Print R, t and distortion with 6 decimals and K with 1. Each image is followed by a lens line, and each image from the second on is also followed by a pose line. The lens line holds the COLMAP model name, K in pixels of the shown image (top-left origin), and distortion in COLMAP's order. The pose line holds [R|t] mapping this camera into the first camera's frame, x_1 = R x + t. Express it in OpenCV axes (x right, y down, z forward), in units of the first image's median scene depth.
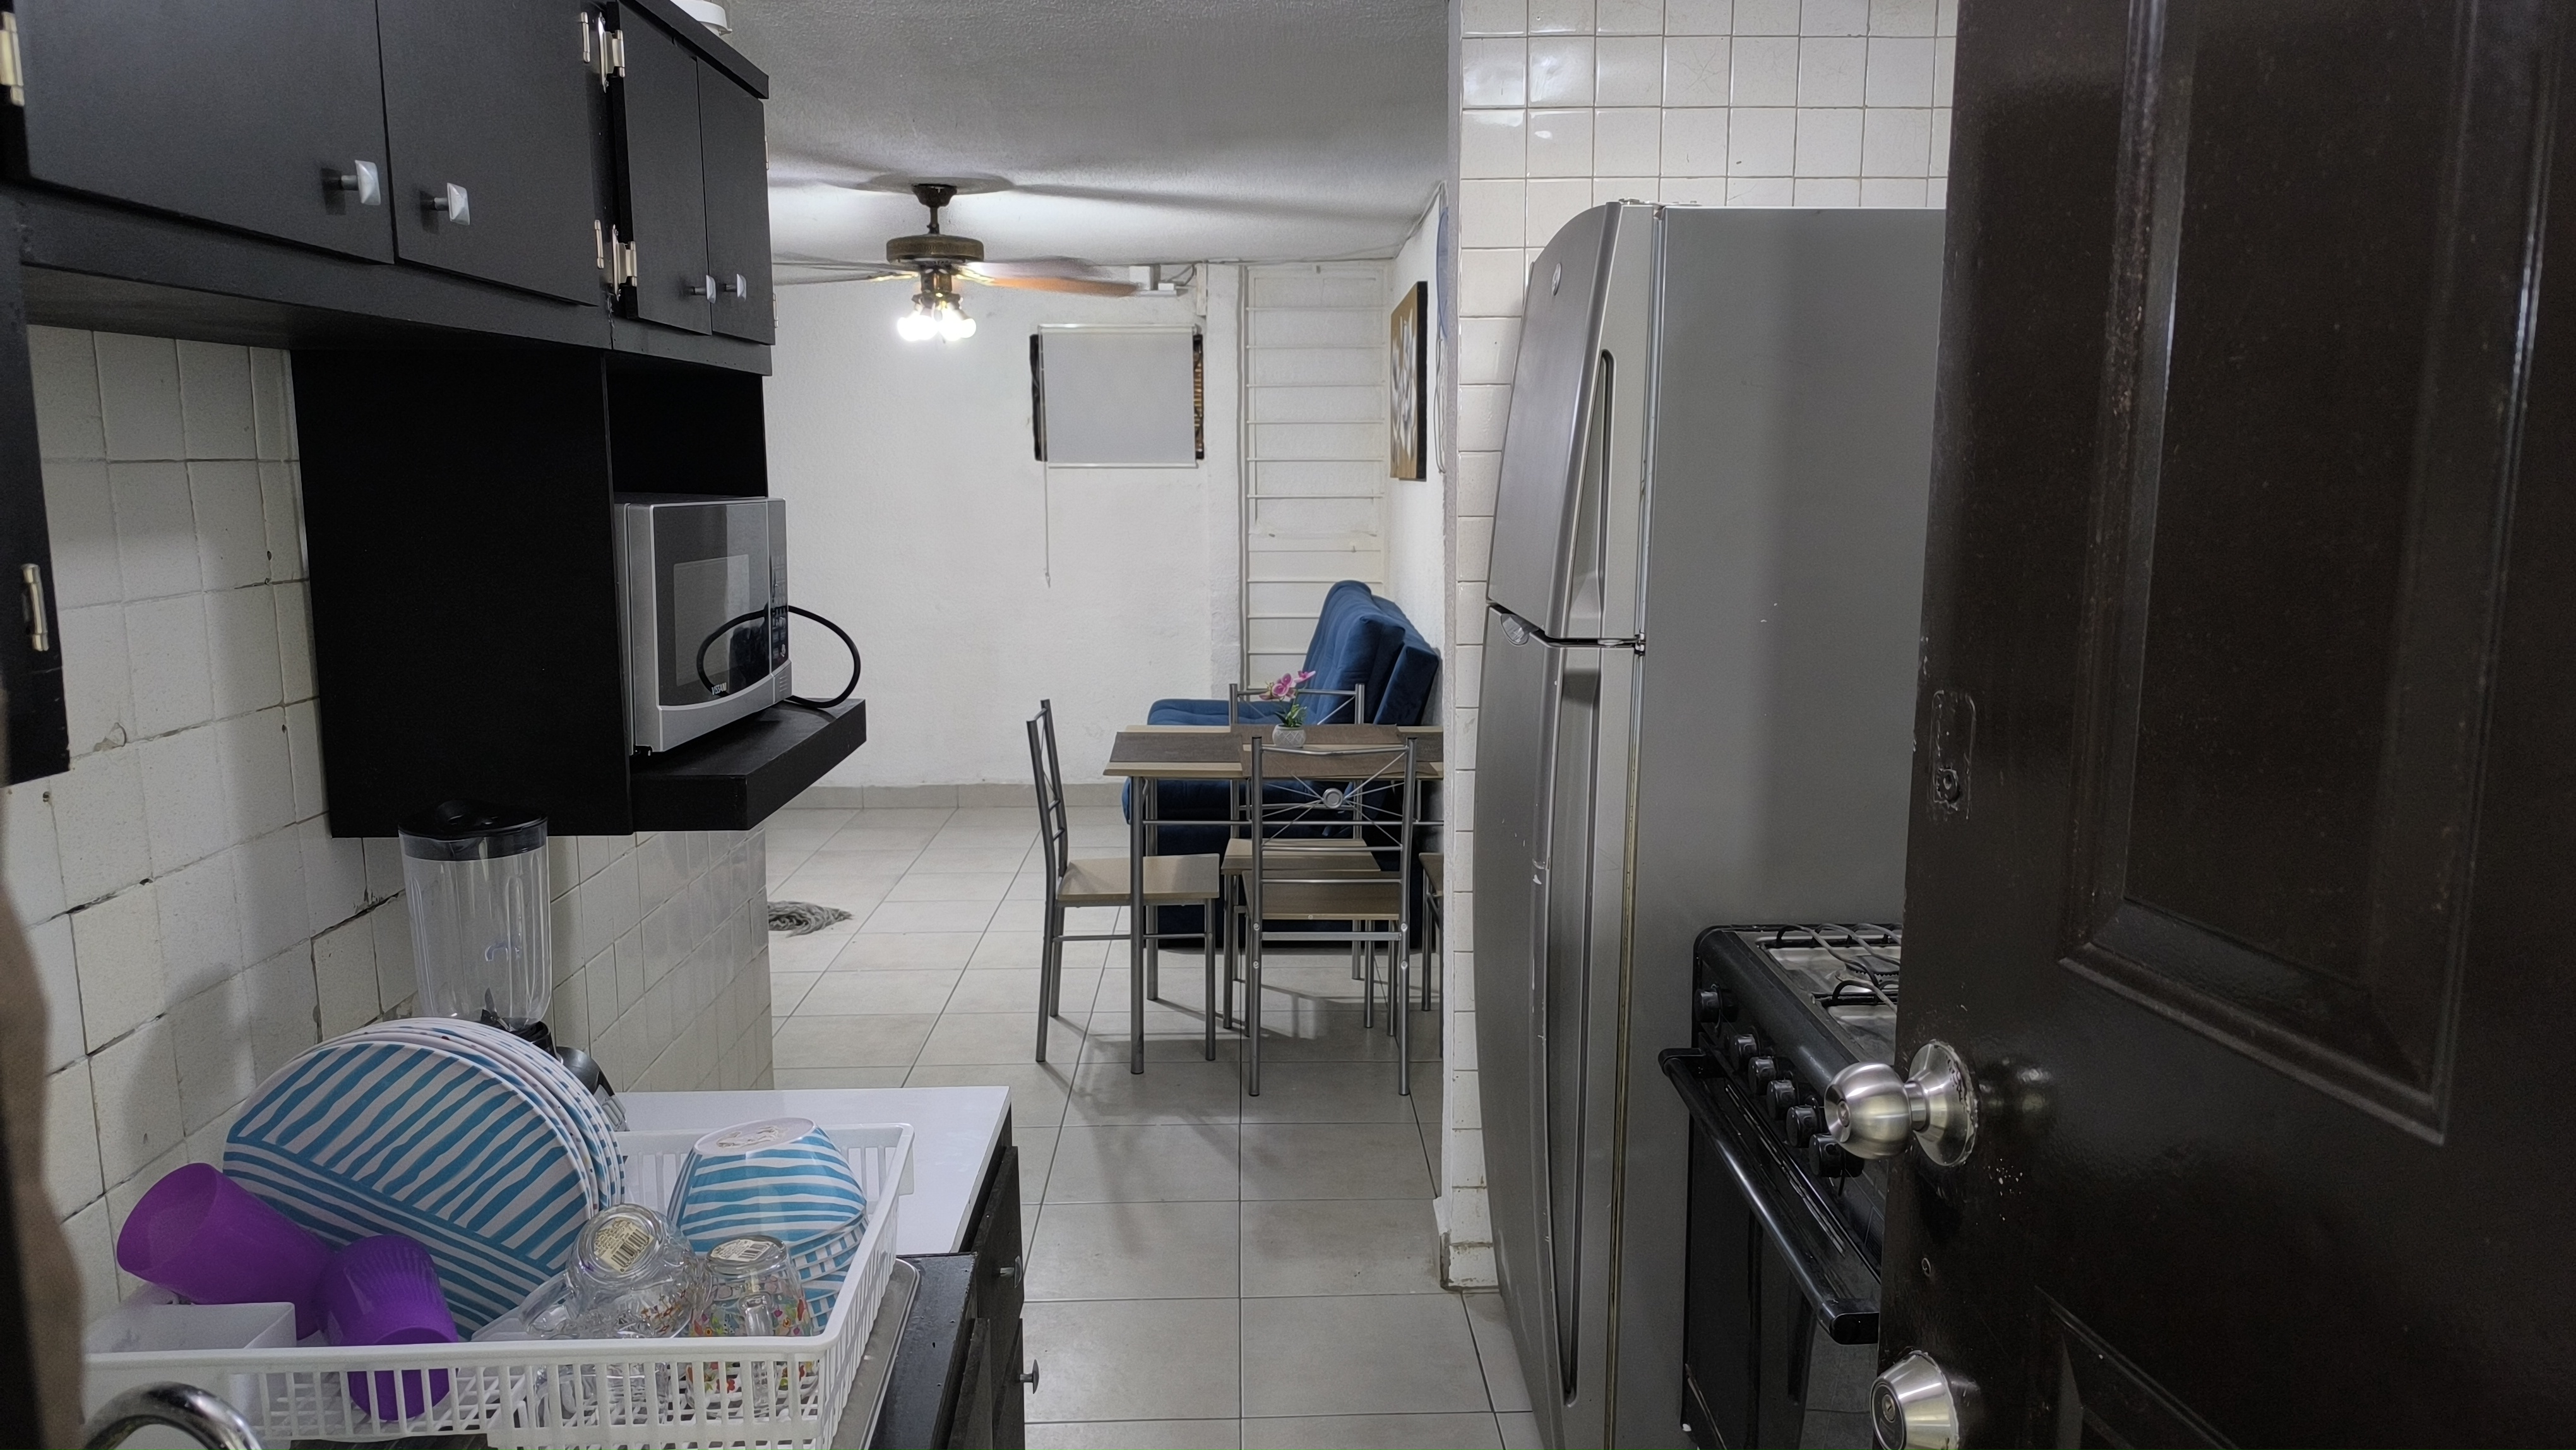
lens RADIAL K [[1719.9, 0, 1291.6], [0, 1719.9, 720.8], [0, 0, 1]] dist [0.003266, 0.000841]
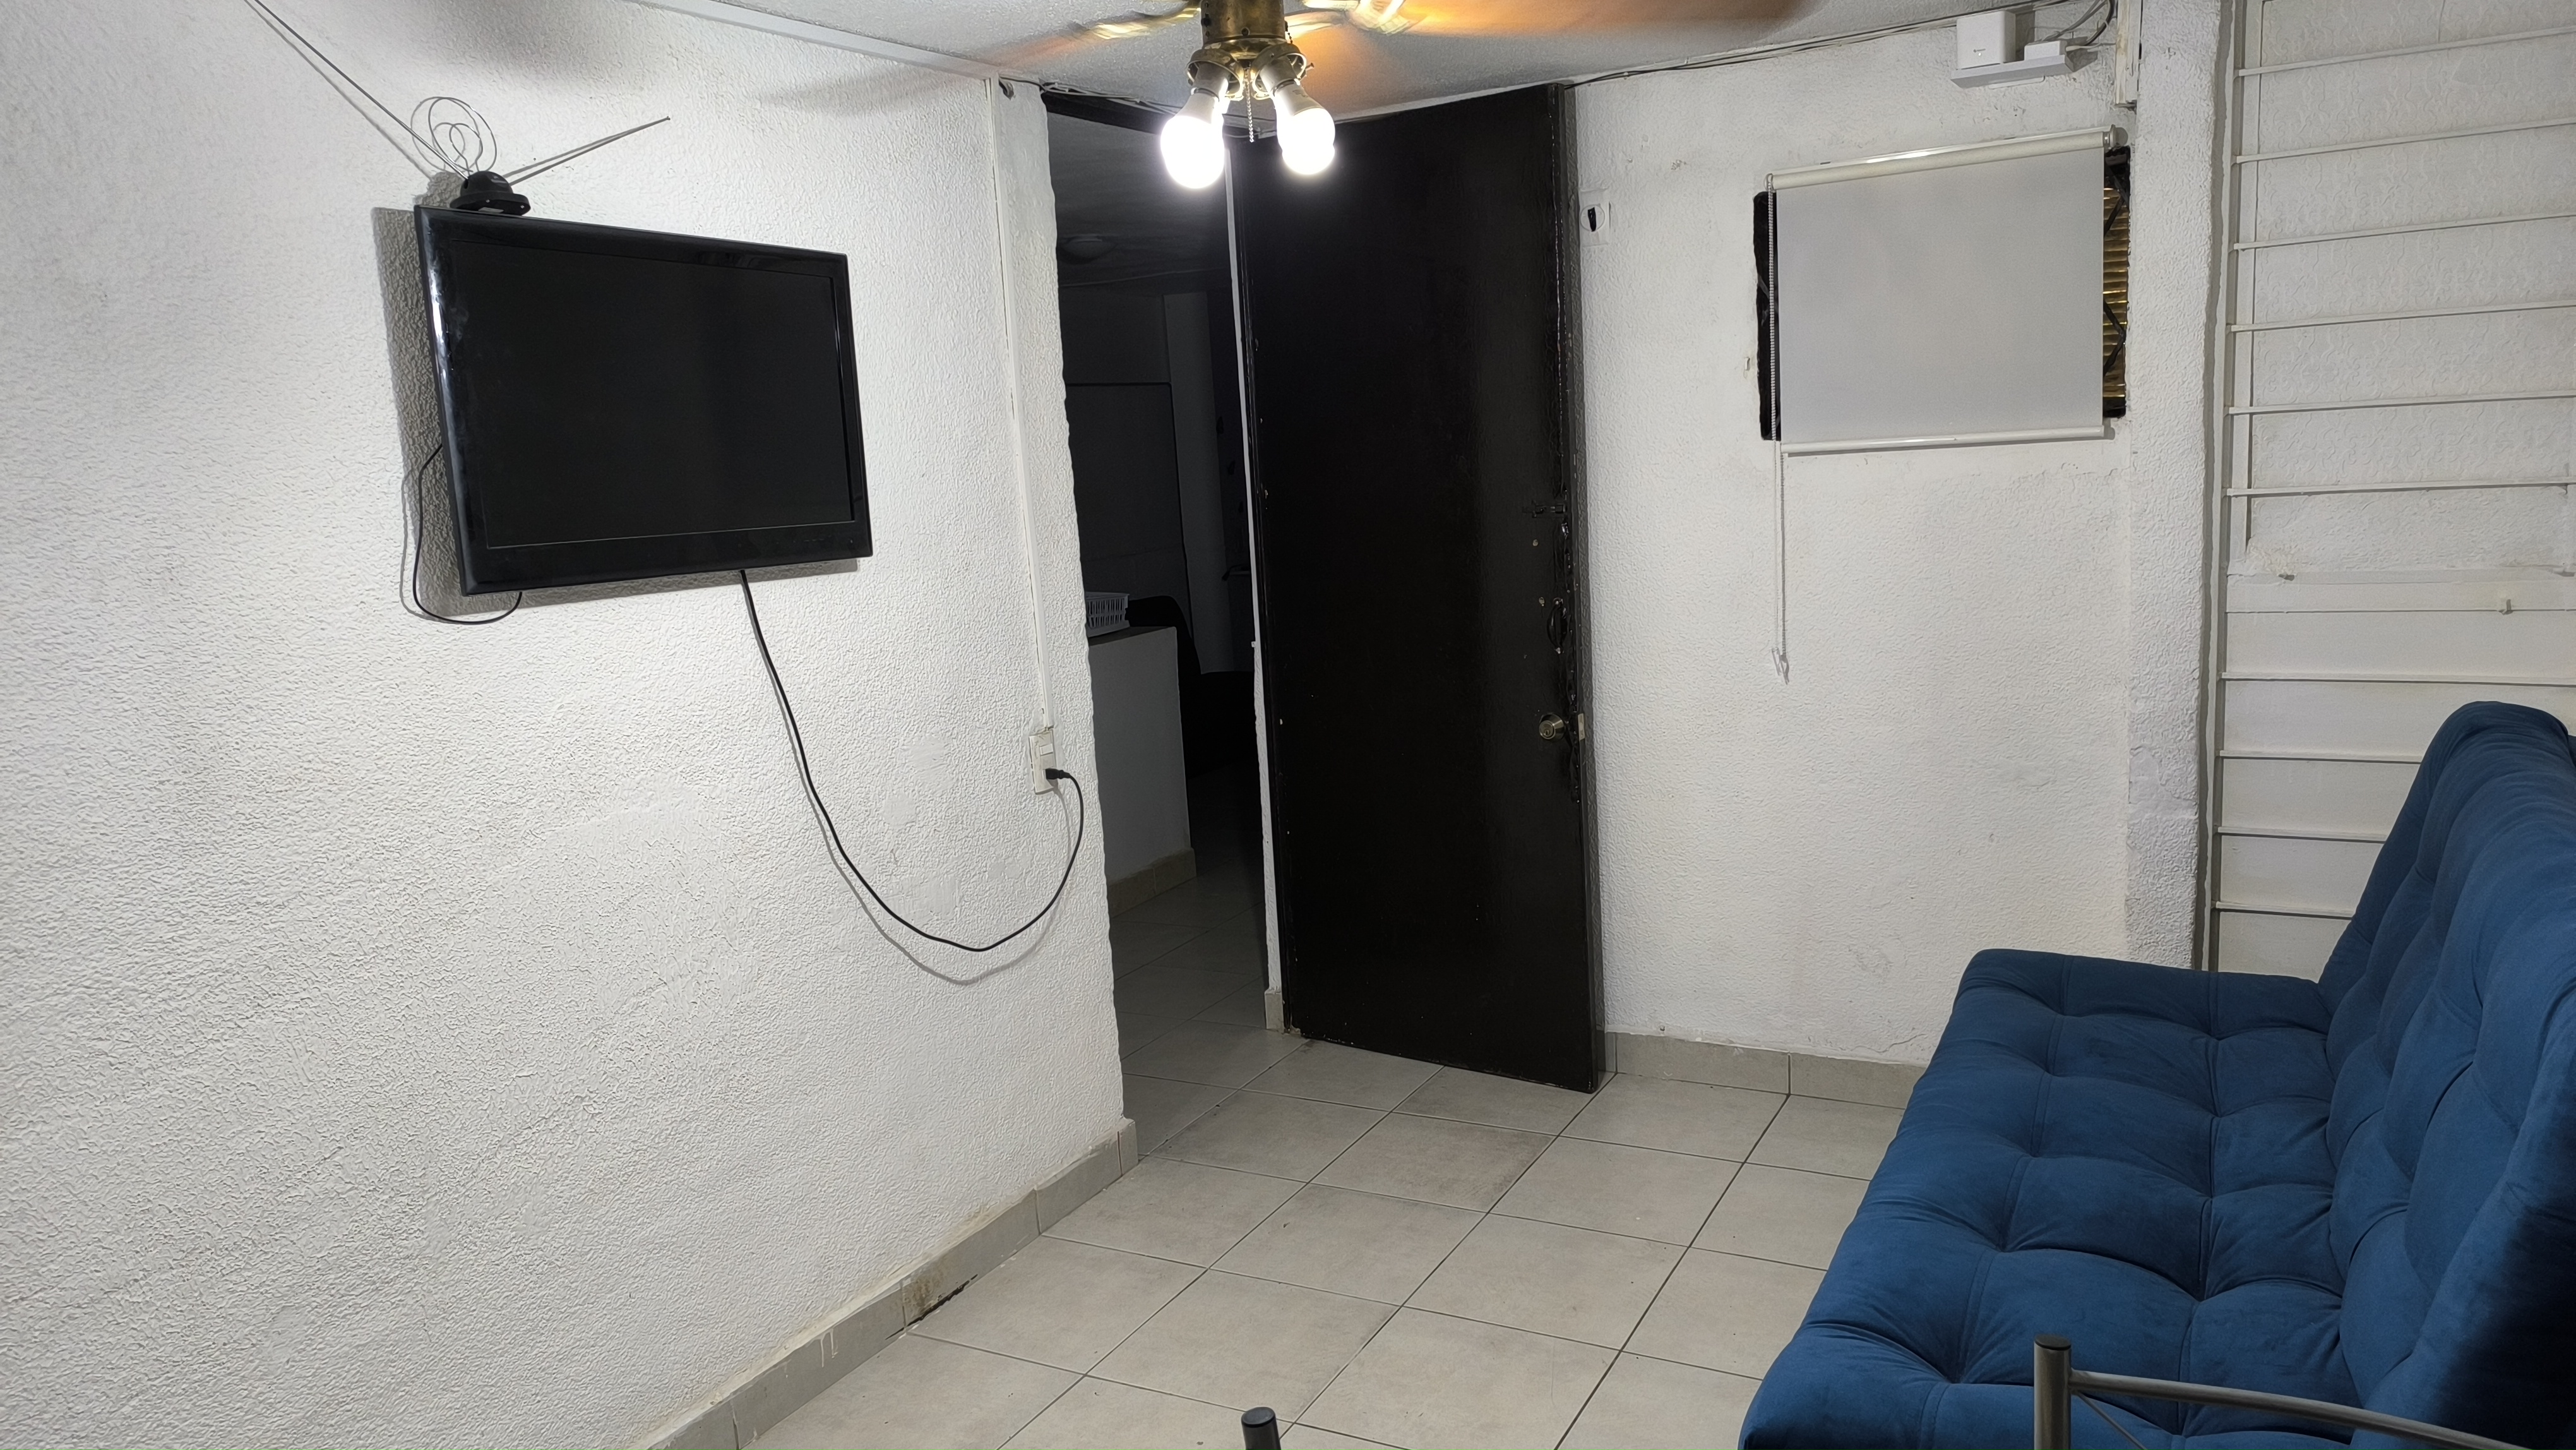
lens RADIAL K [[1719.9, 0, 1286.4], [0, 1719.9, 733.7], [0, 0, 1]] dist [0.003266, 0.000841]
pose [[0.866546, 0.028510, -0.498283, -0.012553], [-0.024273, 0.999593, 0.014980, -0.067723], [0.498507, -0.000886, 0.866885, 0.482916]]
